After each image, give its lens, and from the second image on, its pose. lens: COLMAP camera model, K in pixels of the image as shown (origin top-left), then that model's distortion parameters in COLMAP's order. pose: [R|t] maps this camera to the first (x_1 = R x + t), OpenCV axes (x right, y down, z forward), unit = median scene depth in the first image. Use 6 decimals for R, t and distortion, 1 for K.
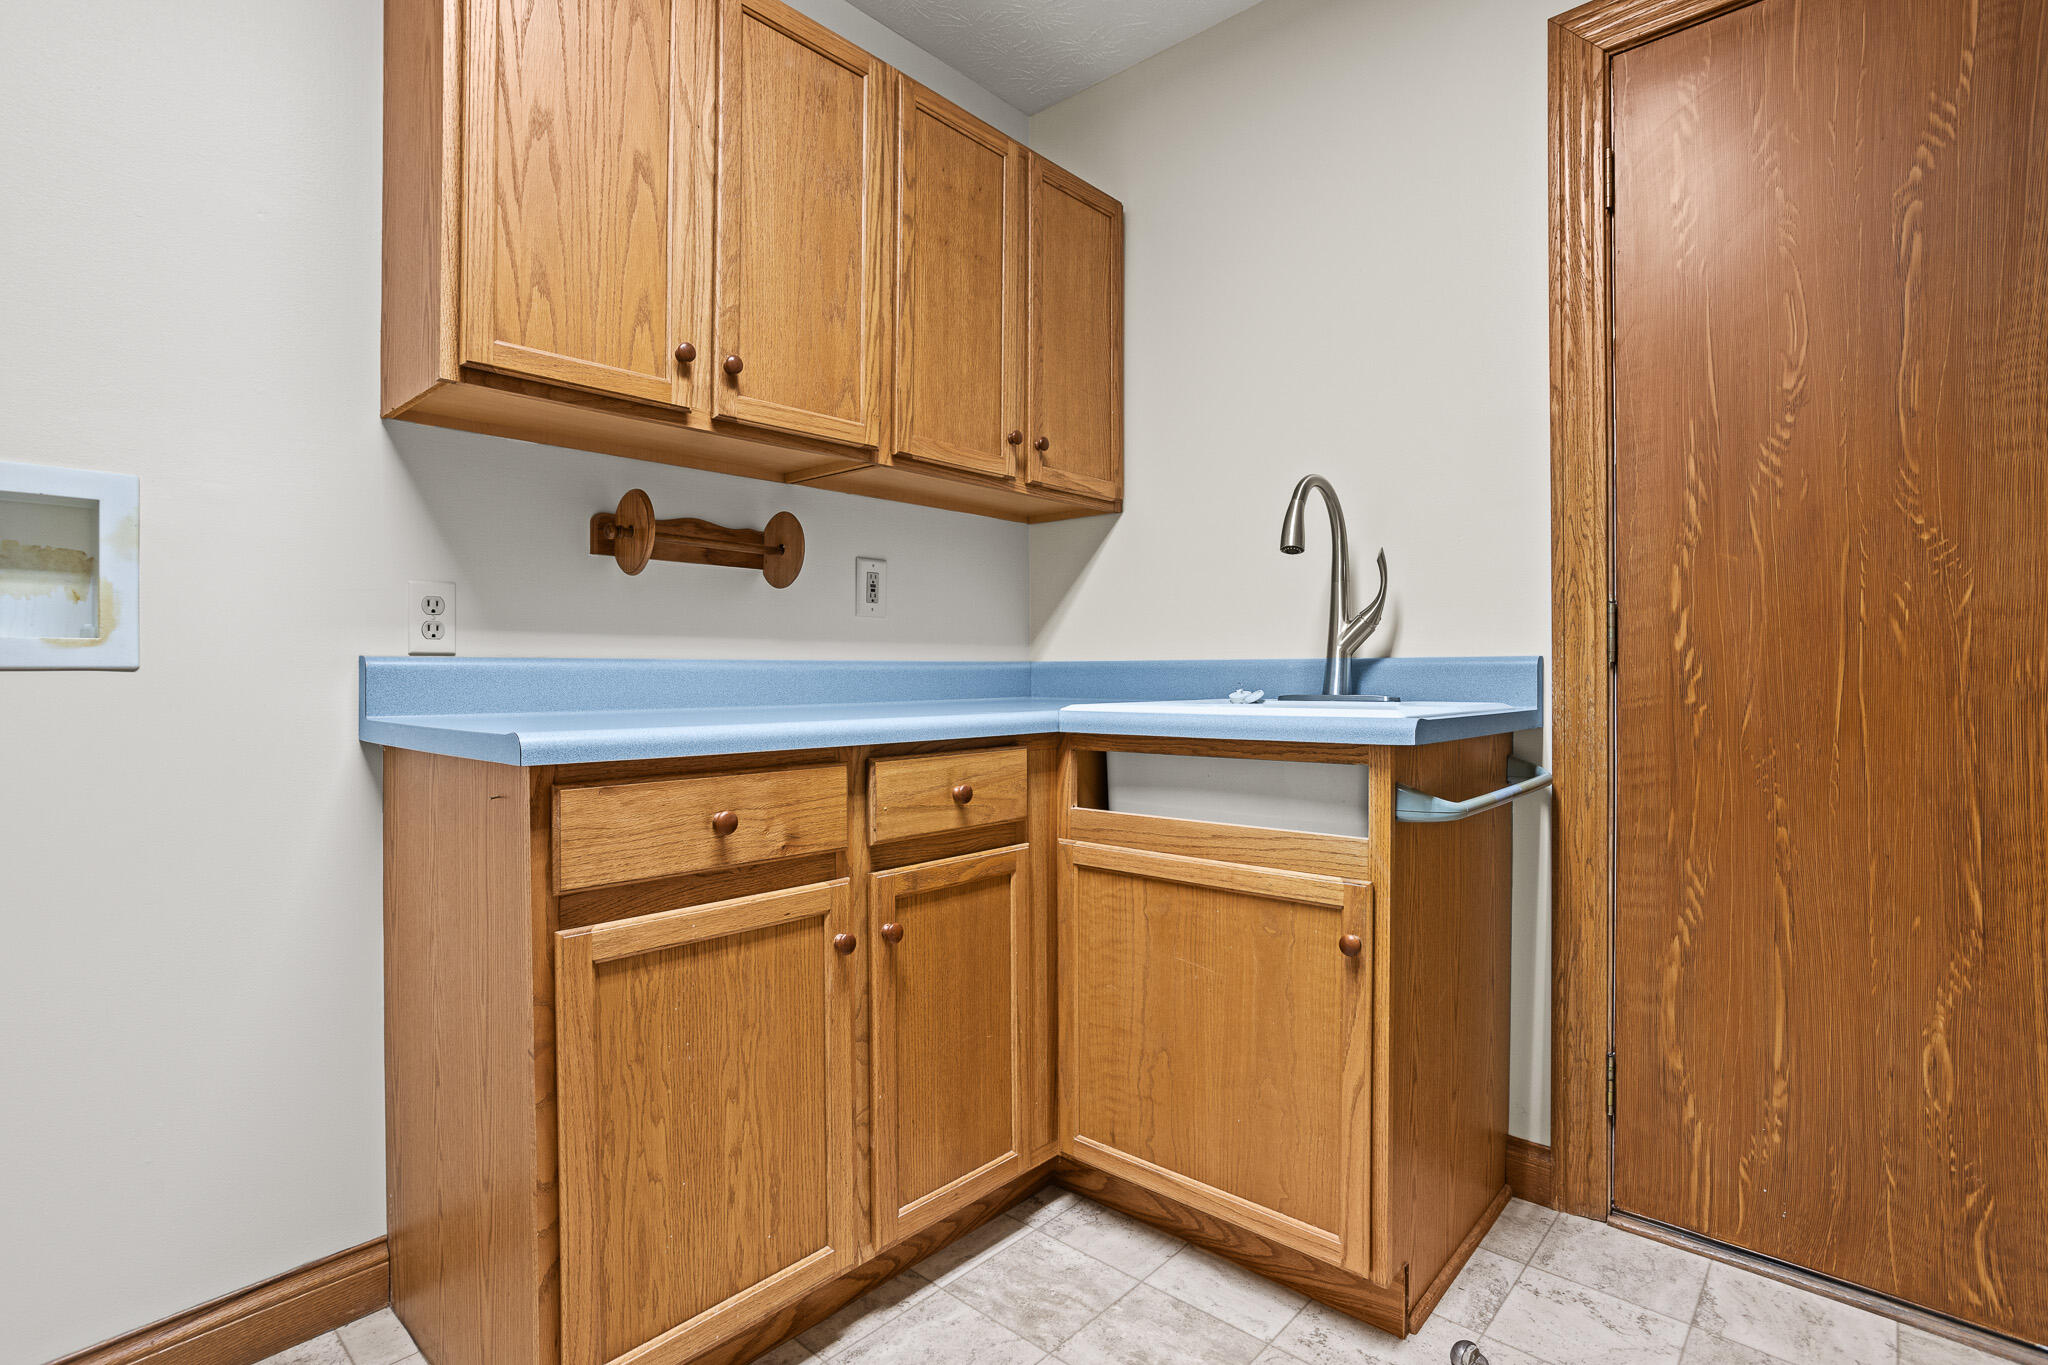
lens RADIAL K [[1015.8, 0, 1027.0], [0, 1015.8, 672.4], [0, 0, 1]] dist [-0.044827, 0.026231]
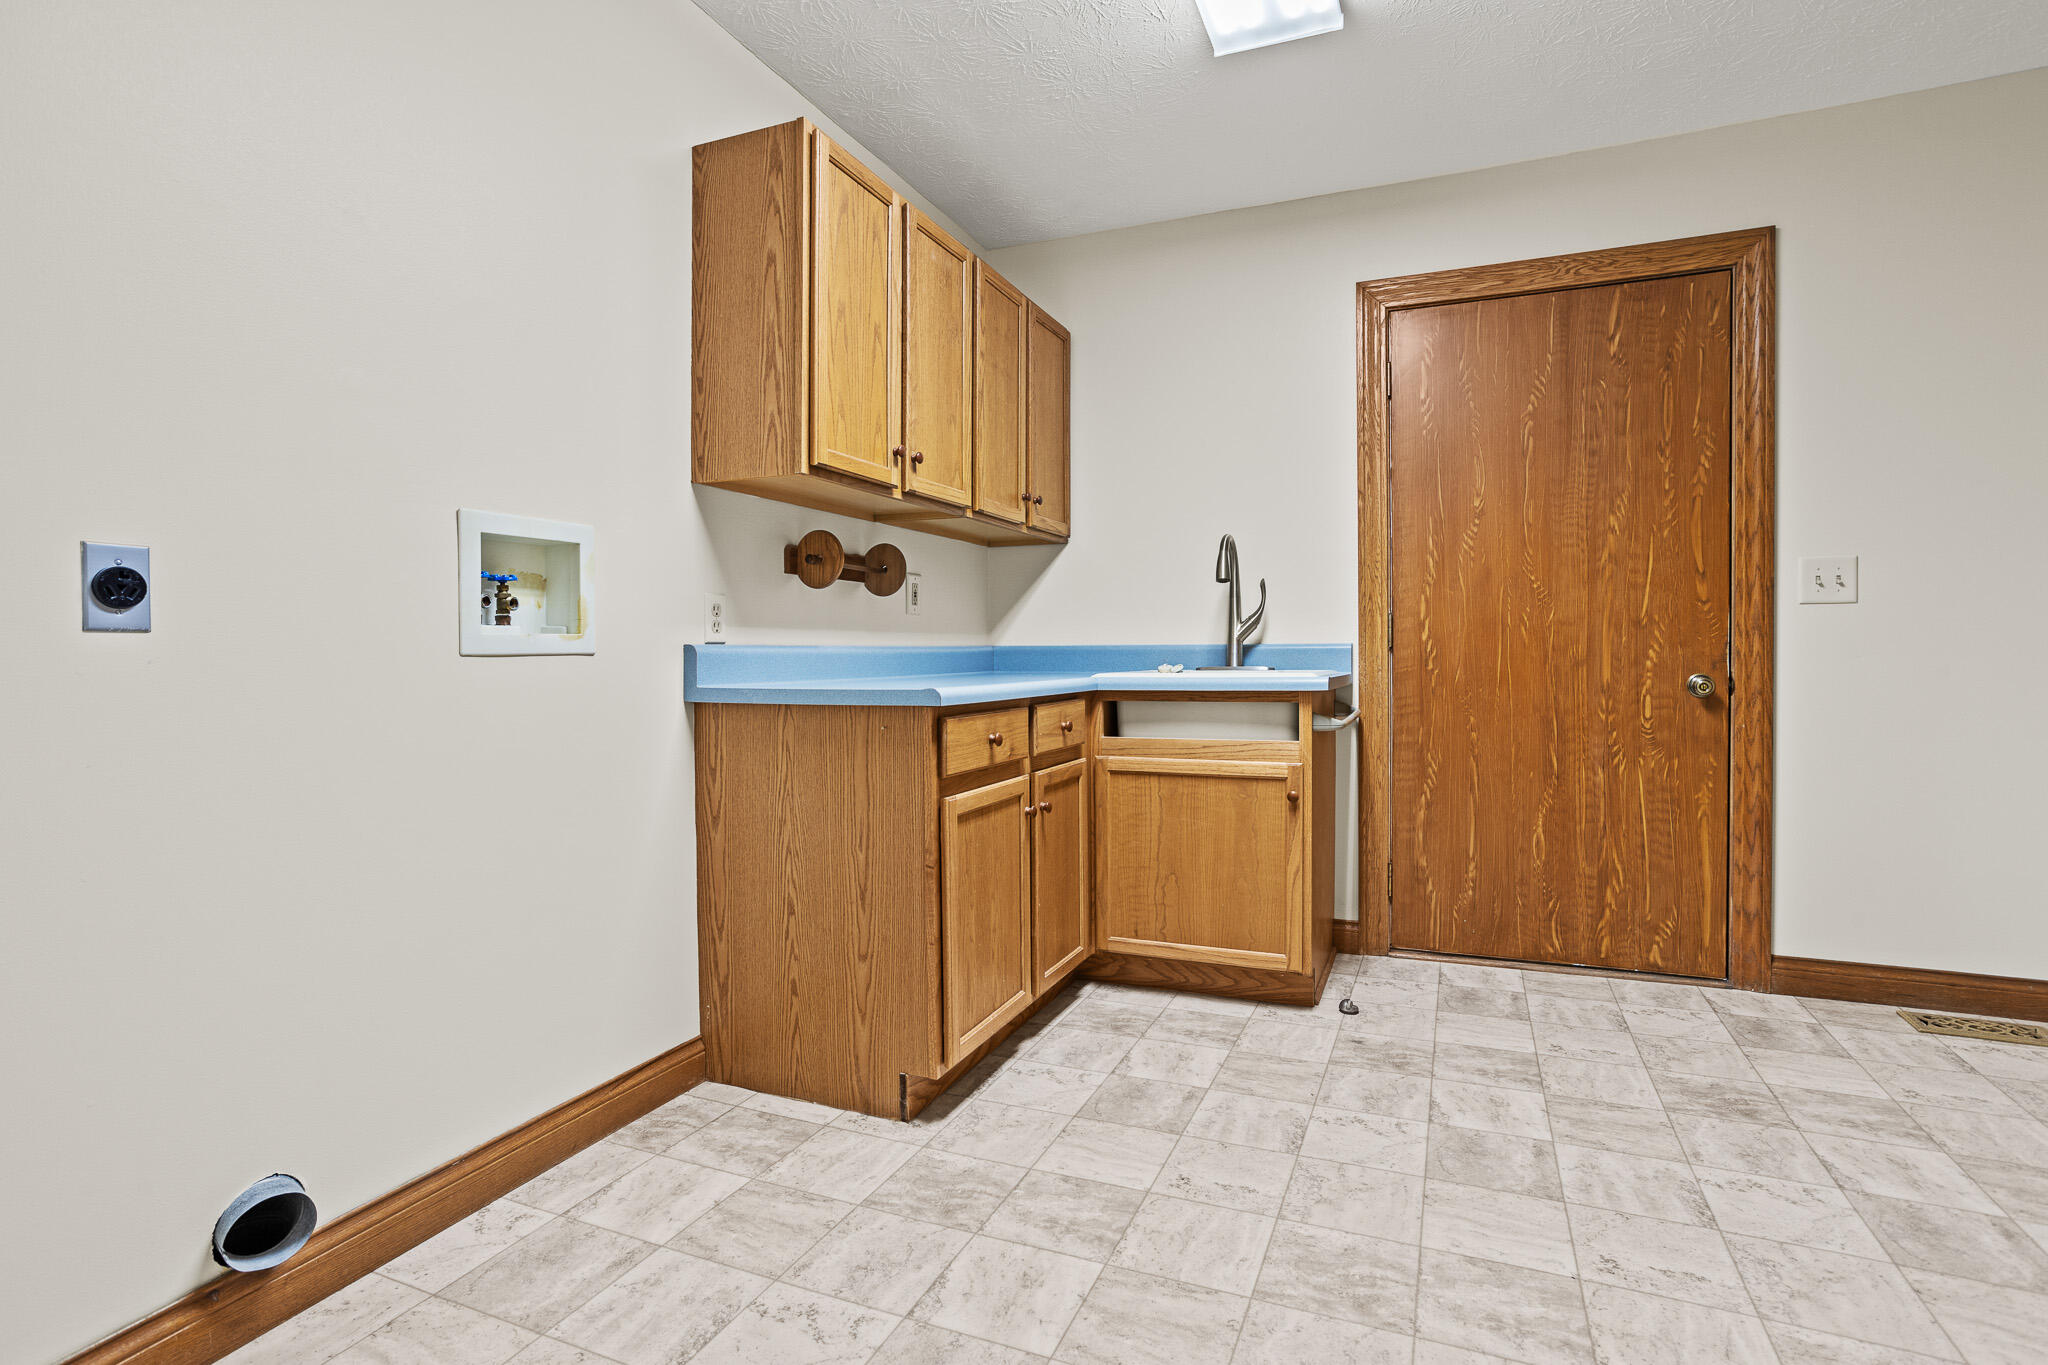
lens RADIAL K [[1015.8, 0, 1011.6], [0, 1015.8, 662.1], [0, 0, 1]] dist [-0.044827, 0.026231]
pose [[0.953833, -0.006299, 0.300271, -0.651280], [0.003726, 0.999951, 0.009139, -0.002124], [-0.300314, -0.007598, 0.953810, -0.566007]]
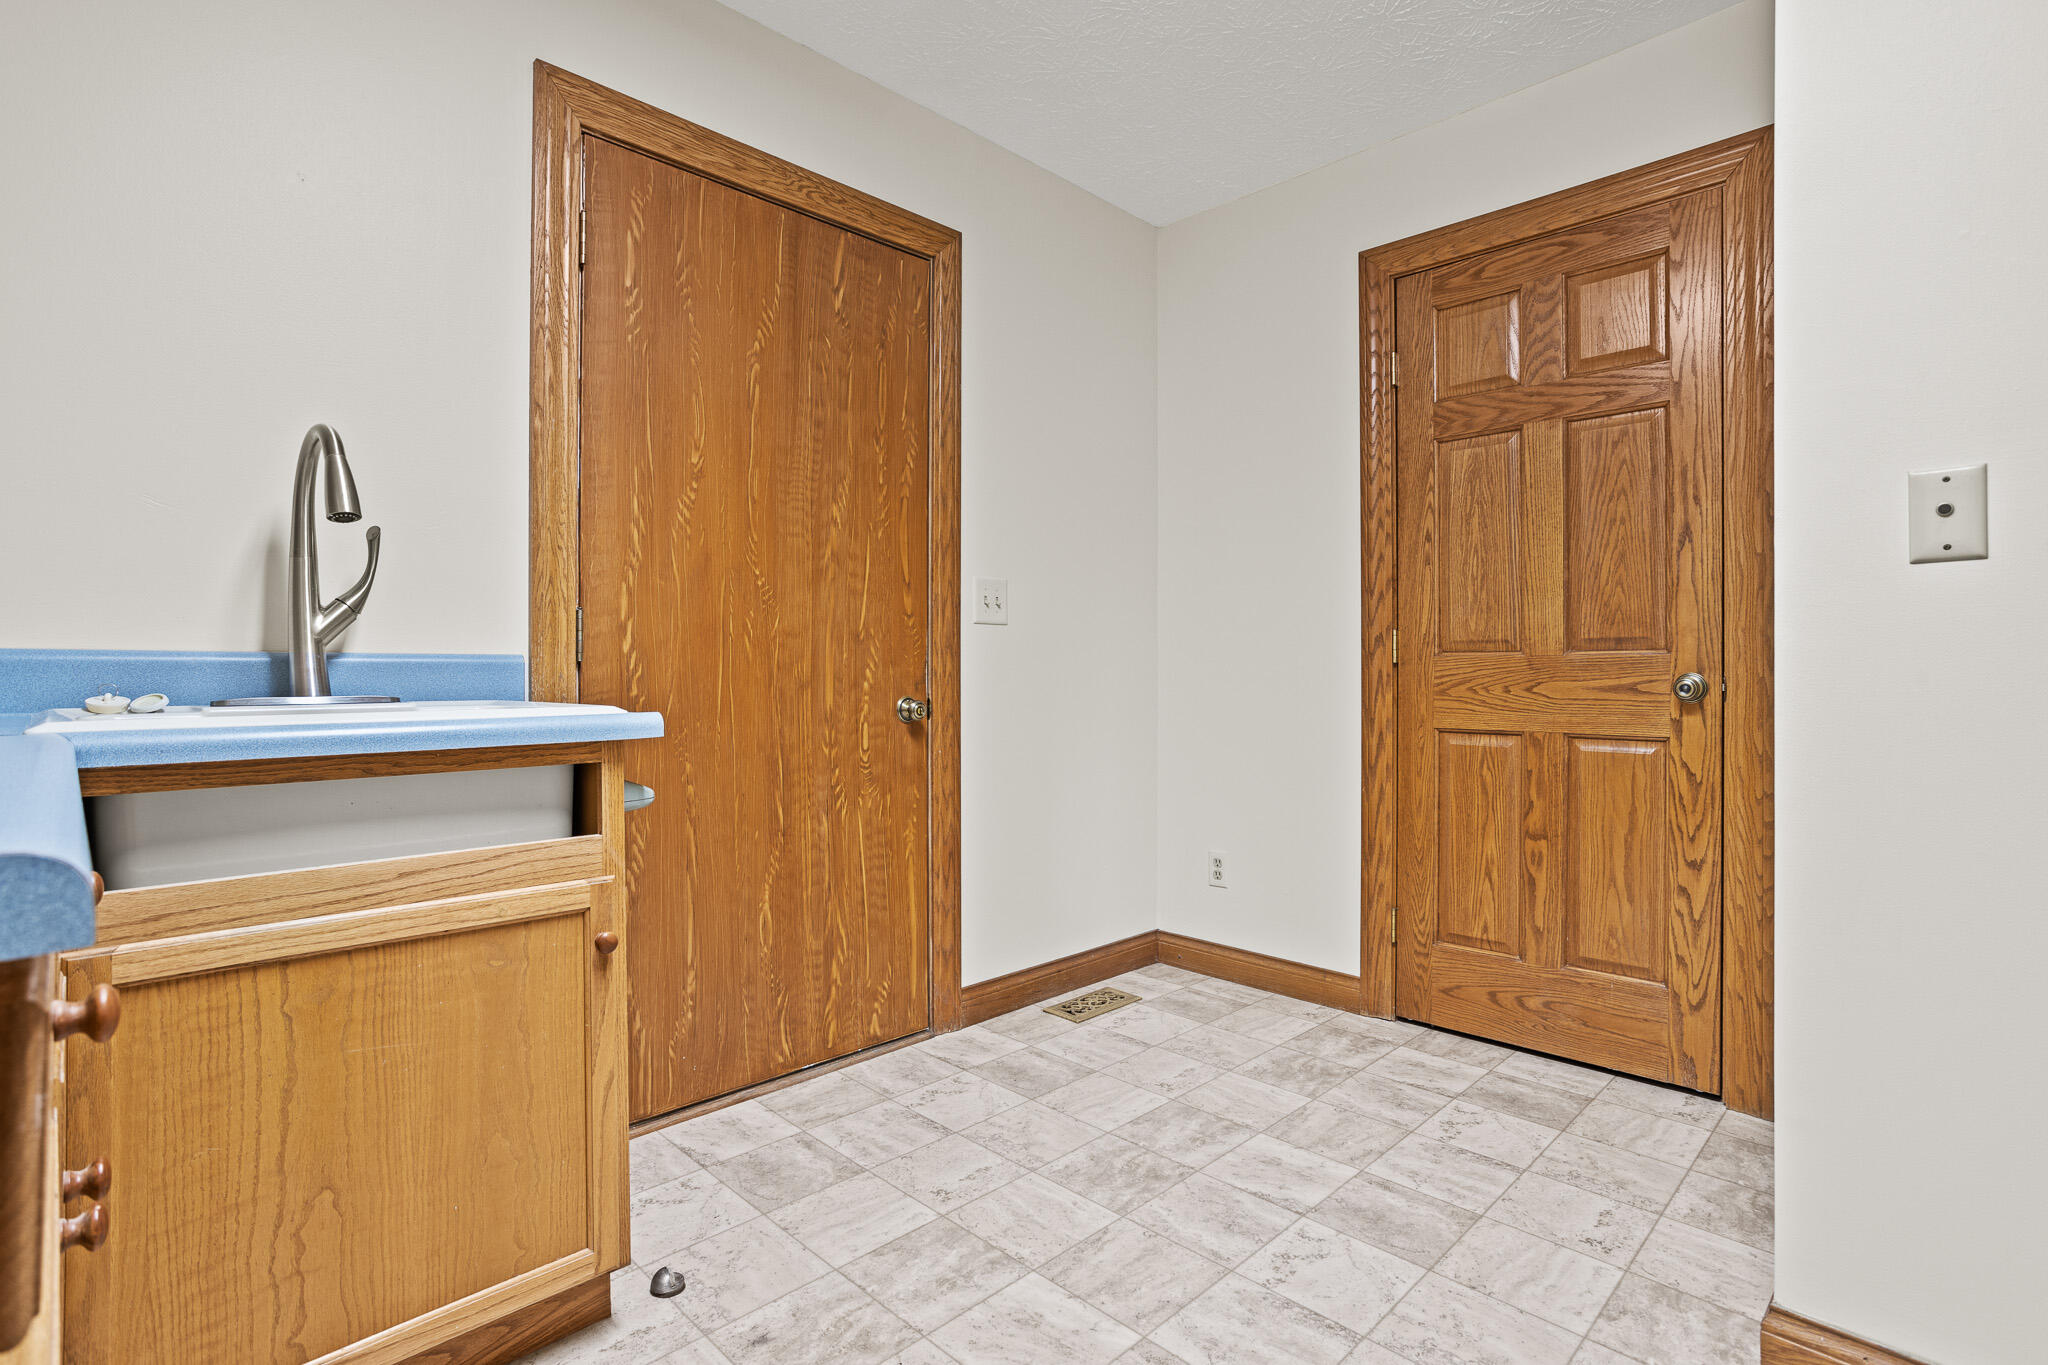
lens RADIAL K [[1015.8, 0, 978.3], [0, 1015.8, 674.2], [0, 0, 1]] dist [-0.044827, 0.026231]
pose [[0.064752, 0.001439, 0.997900, -0.559256], [0.000098, 0.999999, -0.001449, 0.006240], [-0.997901, 0.000191, 0.064752, 0.493585]]
